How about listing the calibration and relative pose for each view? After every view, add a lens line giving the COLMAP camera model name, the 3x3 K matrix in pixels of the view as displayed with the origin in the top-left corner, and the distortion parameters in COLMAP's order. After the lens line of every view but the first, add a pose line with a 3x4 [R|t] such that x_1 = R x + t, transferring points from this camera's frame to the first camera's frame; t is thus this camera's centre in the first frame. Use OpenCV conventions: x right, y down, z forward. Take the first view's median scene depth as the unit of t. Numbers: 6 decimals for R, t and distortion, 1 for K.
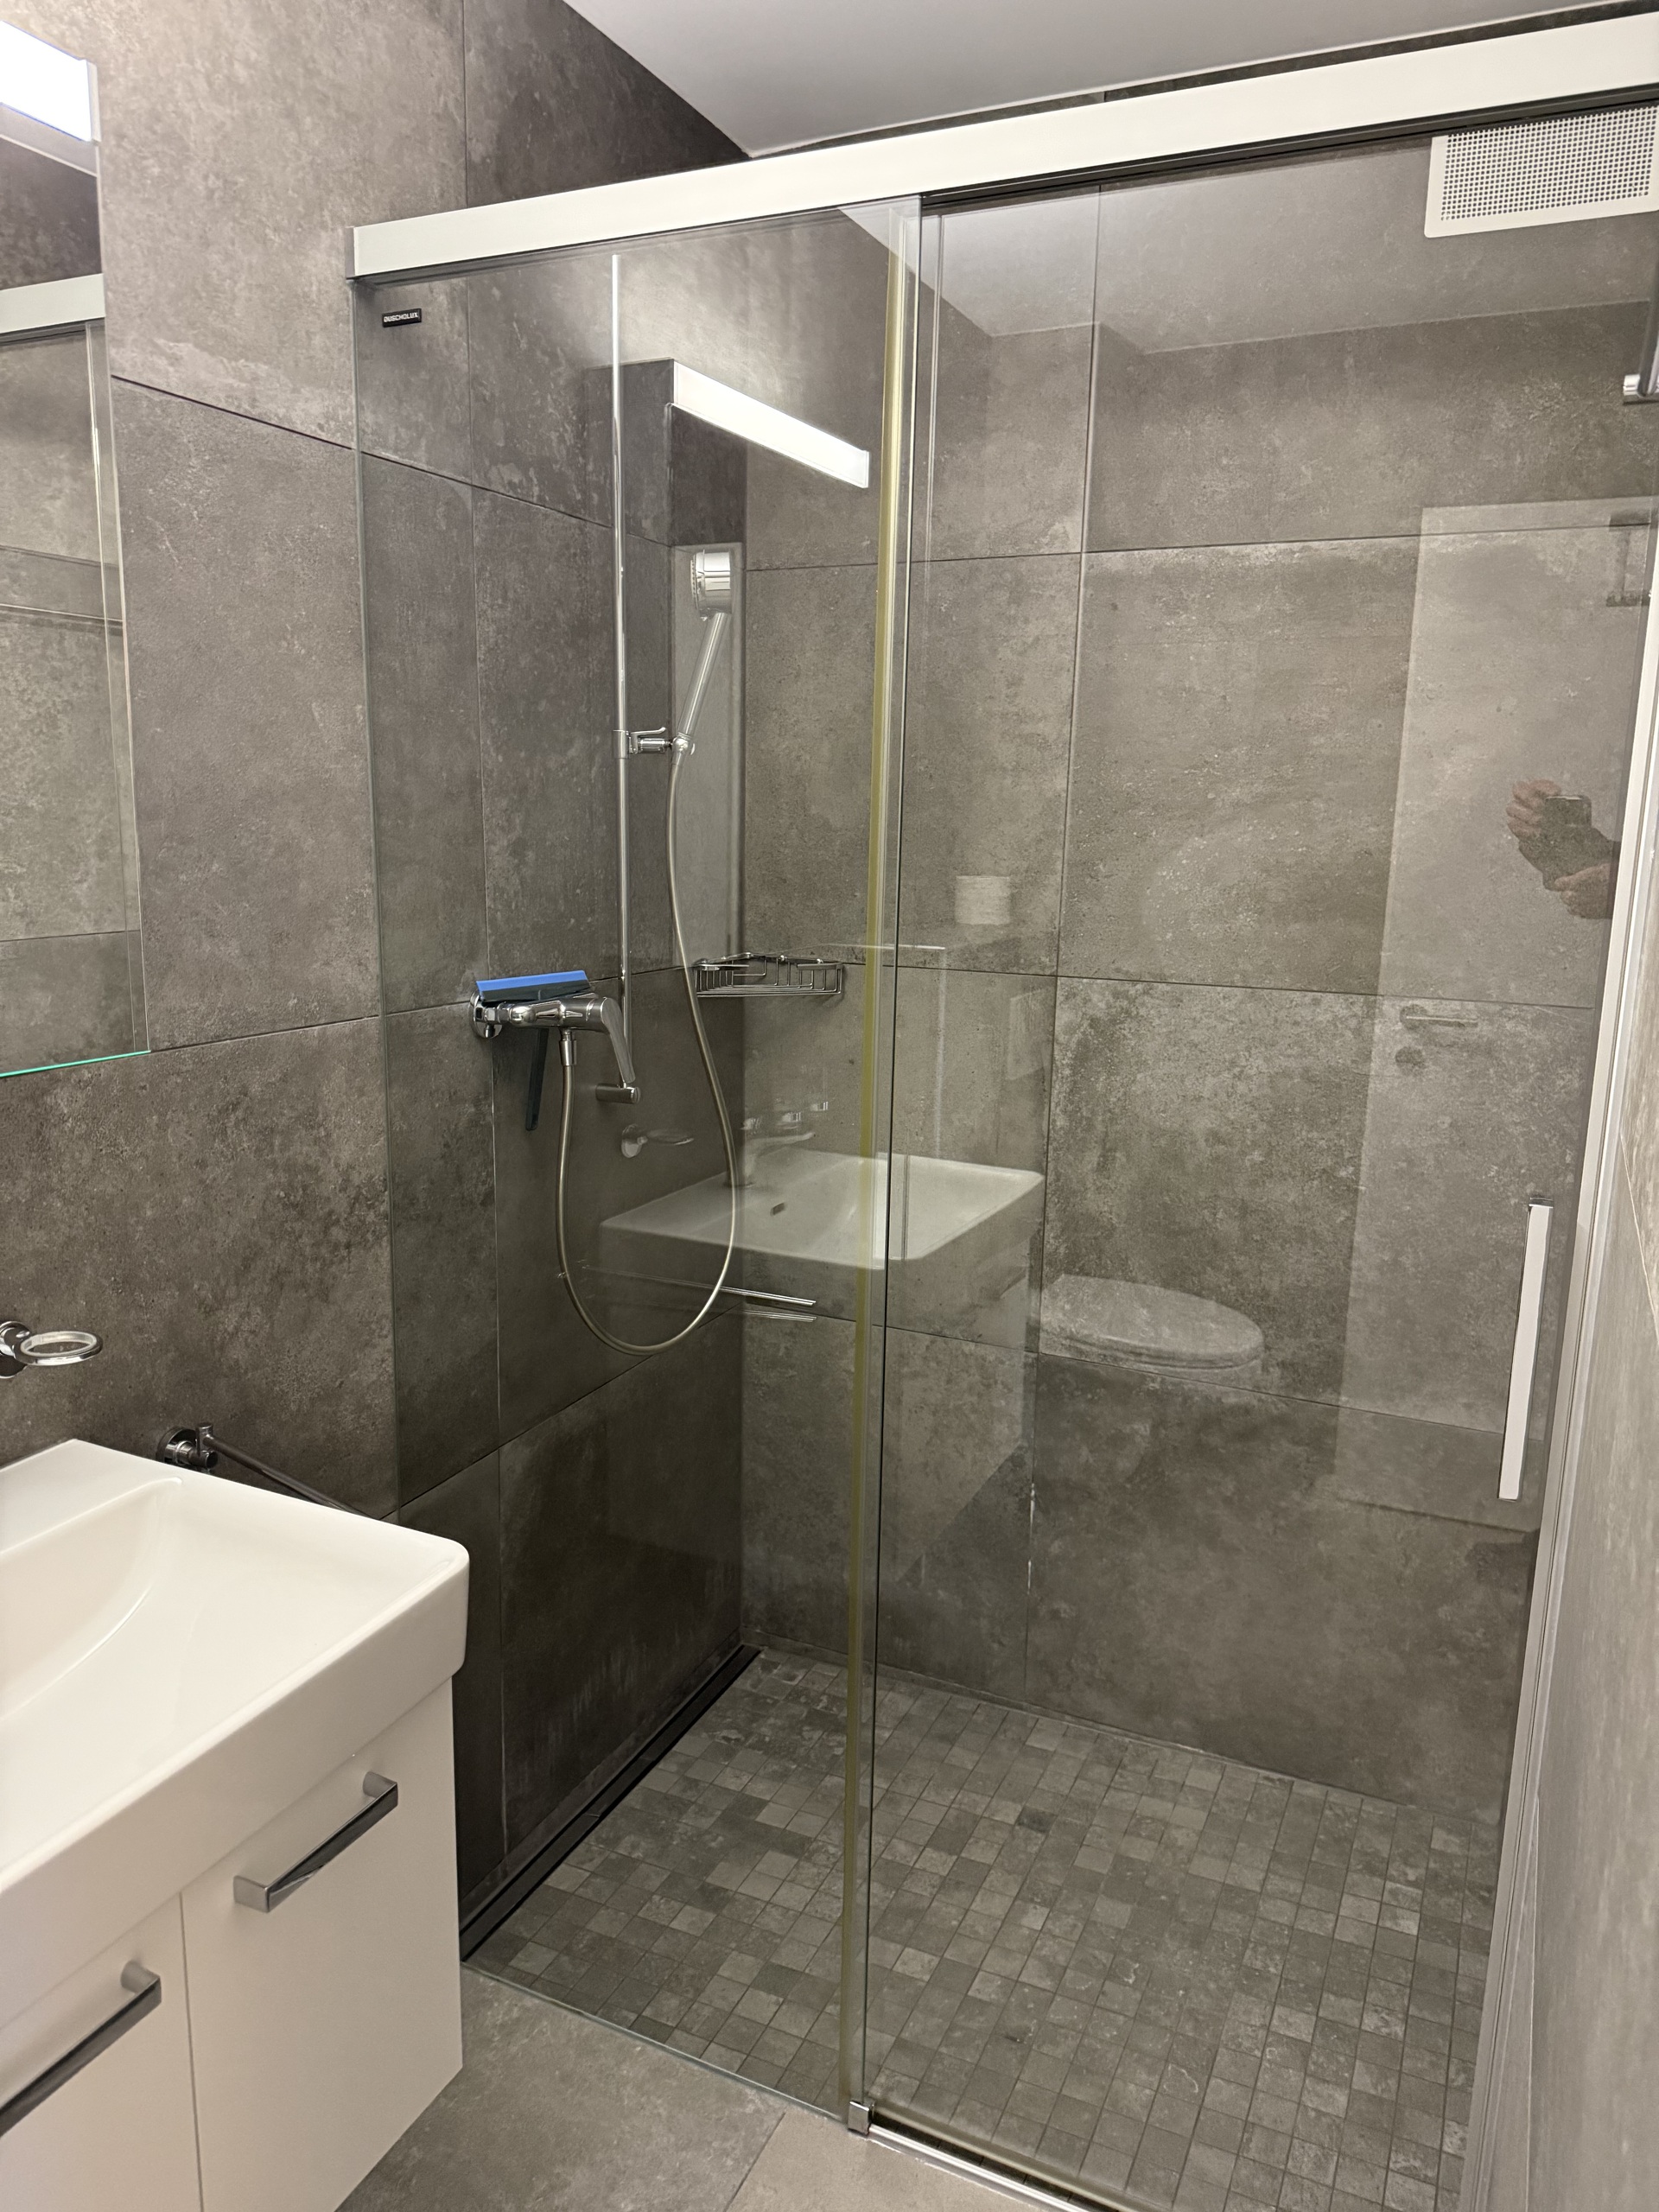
lens RADIAL K [[1586.2, 0, 829.5], [0, 1586.2, 1106.0], [0, 0, 1]] dist [0.054277, -0.057871]
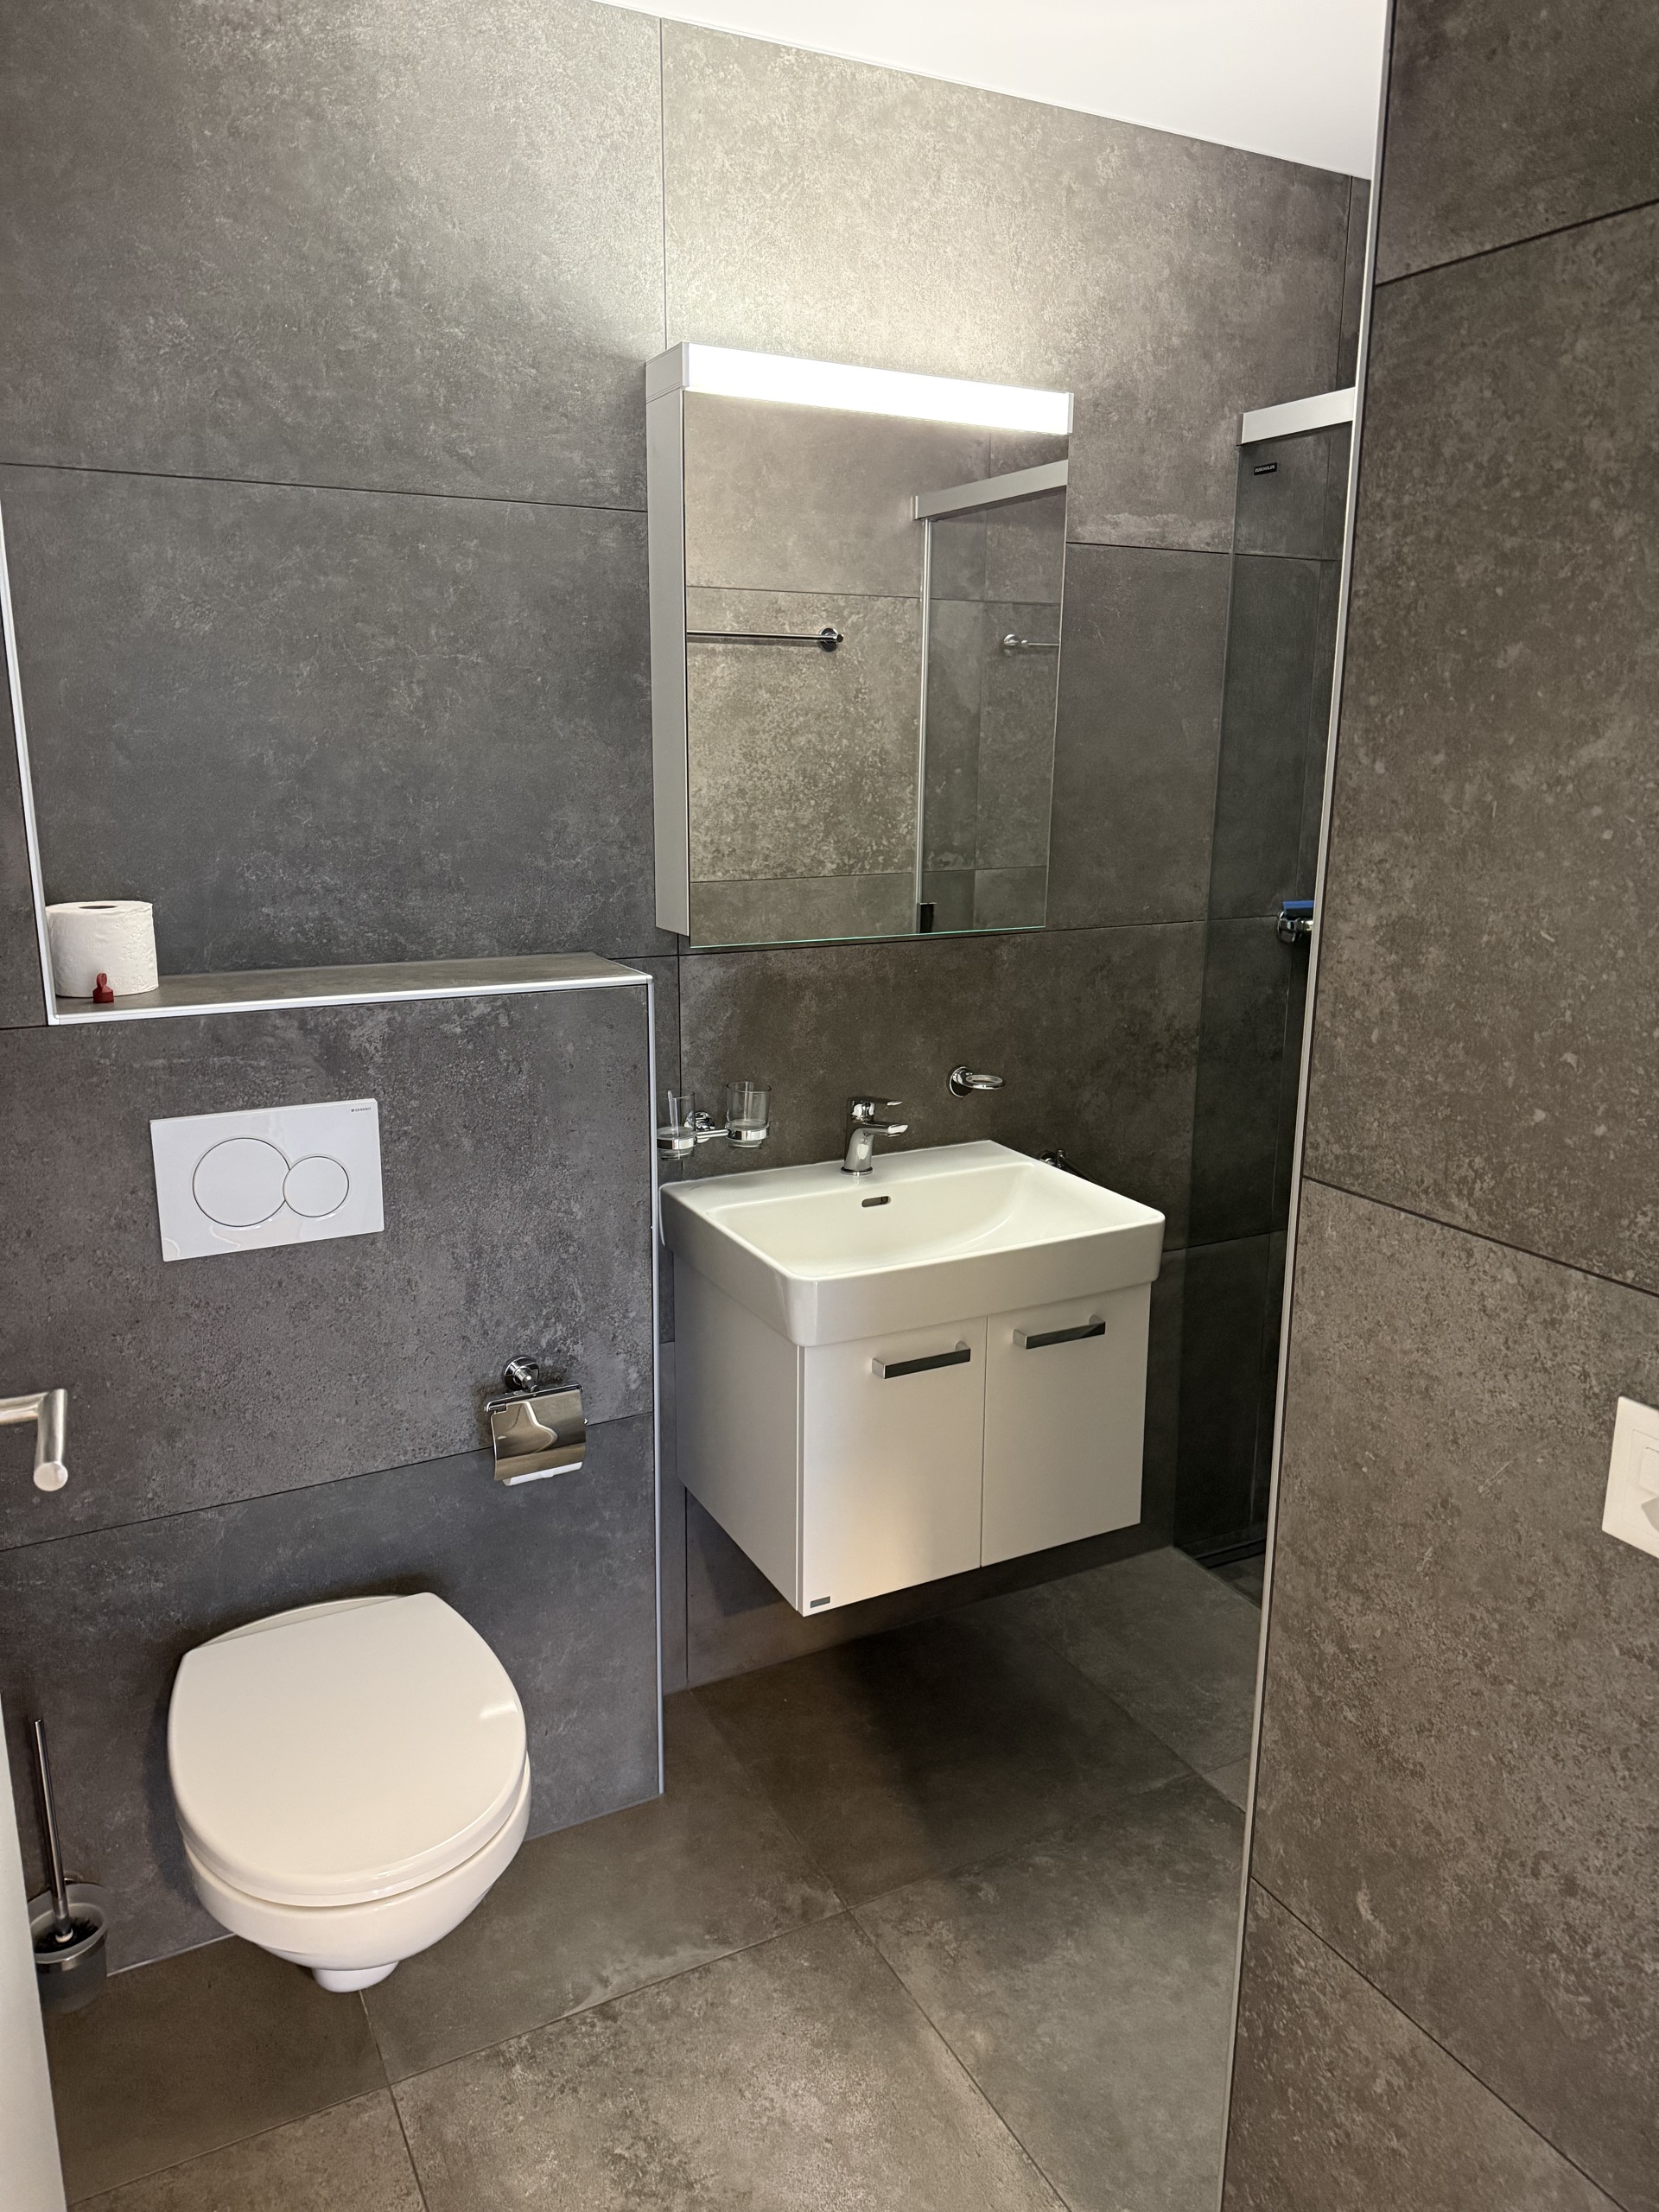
lens RADIAL K [[1541.6, 0, 804.3], [0, 1541.6, 1101.1], [0, 0, 1]] dist [0.136322, -0.204931]
pose [[0.791938, 0.125222, -0.597623, 0.359313], [-0.106137, 0.992076, 0.067226, 0.060869], [0.601306, 0.010191, 0.798954, -0.470714]]
